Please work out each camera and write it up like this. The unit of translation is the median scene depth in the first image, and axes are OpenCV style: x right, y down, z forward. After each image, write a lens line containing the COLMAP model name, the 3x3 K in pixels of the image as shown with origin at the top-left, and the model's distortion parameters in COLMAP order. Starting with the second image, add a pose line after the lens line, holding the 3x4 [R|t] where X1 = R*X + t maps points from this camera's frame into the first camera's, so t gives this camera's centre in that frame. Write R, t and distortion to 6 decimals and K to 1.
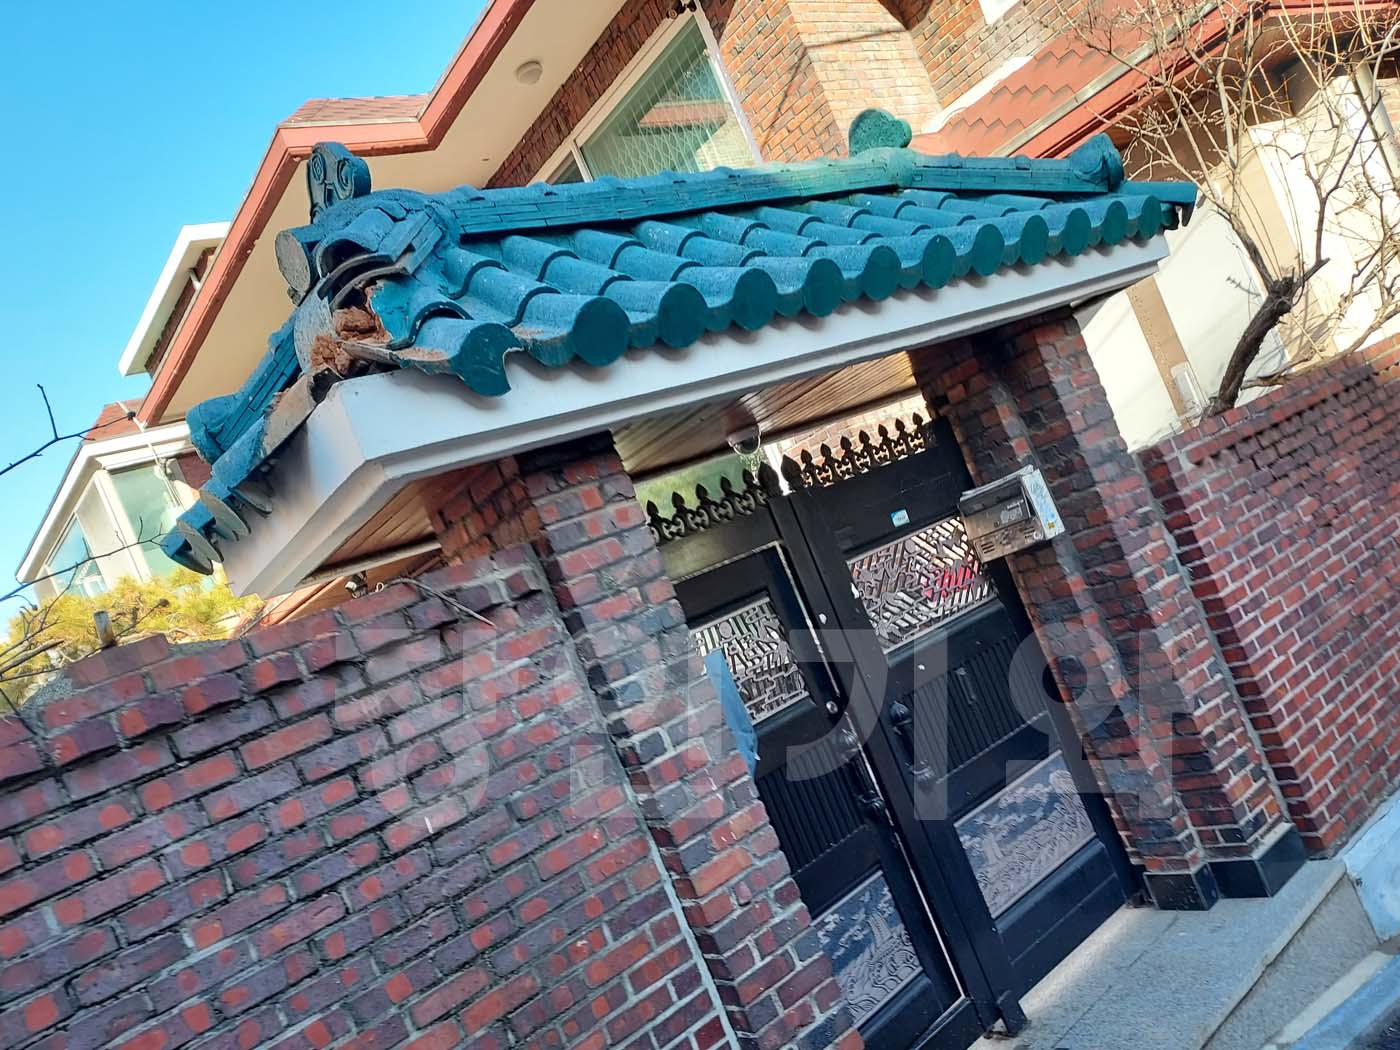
lens RADIAL K [[1088.3, 0, 743.2], [0, 1088.3, 638.7], [0, 0, 1]] dist [0.076123, -0.060104]
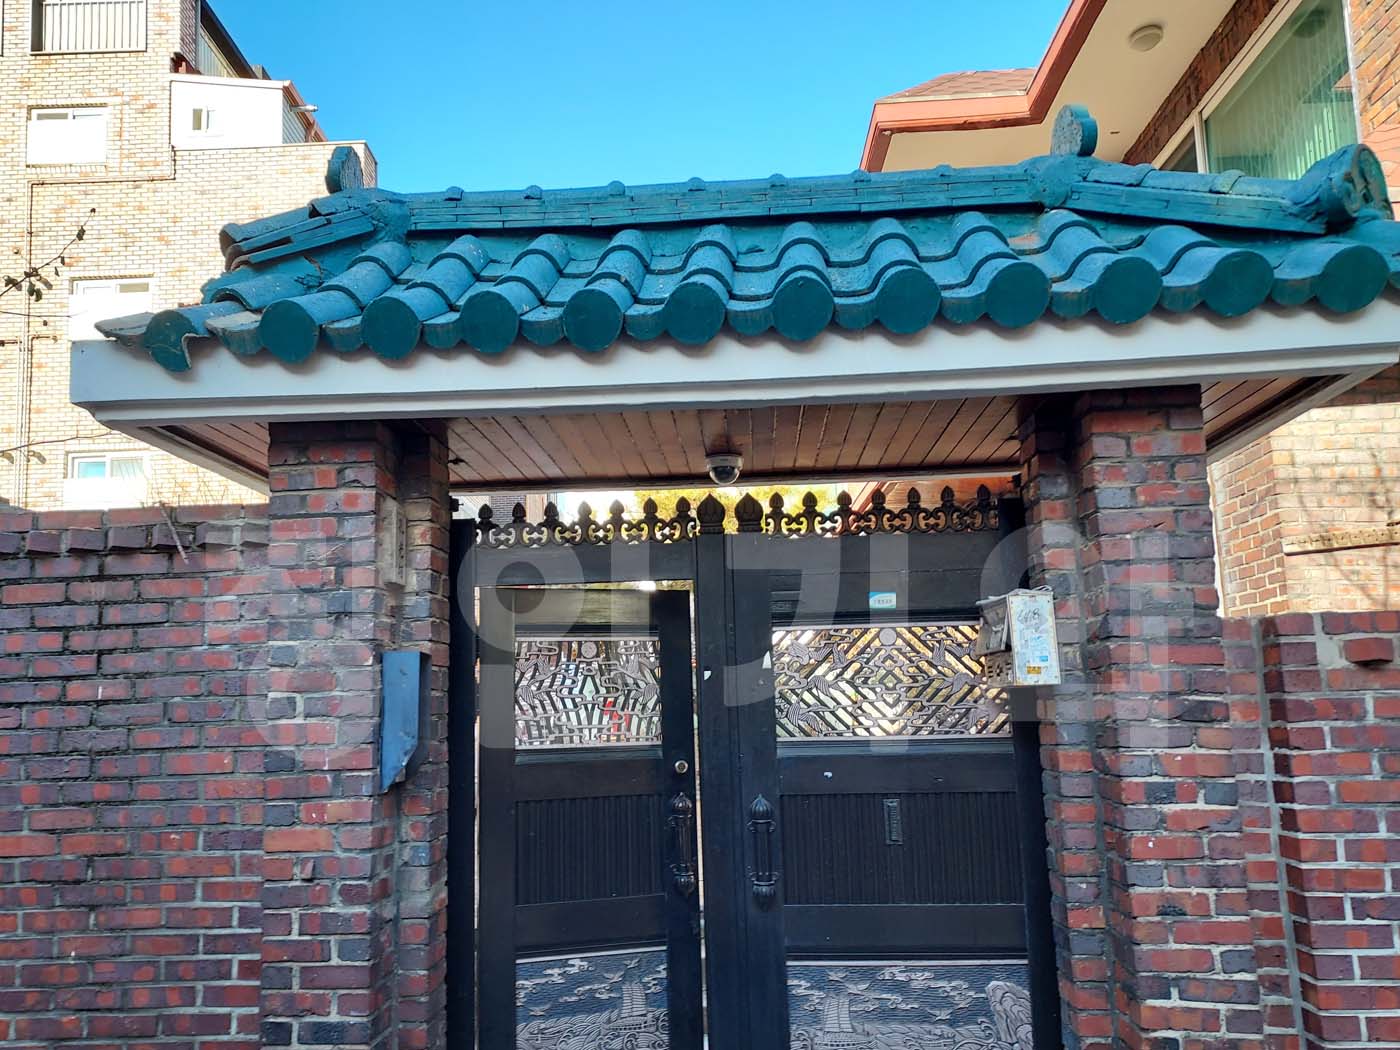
lens RADIAL K [[1062.8, 0, 655.8], [0, 1062.8, 620.9], [0, 0, 1]] dist [0.024991, -0.006887]
pose [[0.700212, 0.313602, -0.641371, 0.845046], [-0.292957, 0.945454, 0.142451, -0.247852], [0.651060, 0.088148, 0.753890, 0.427906]]
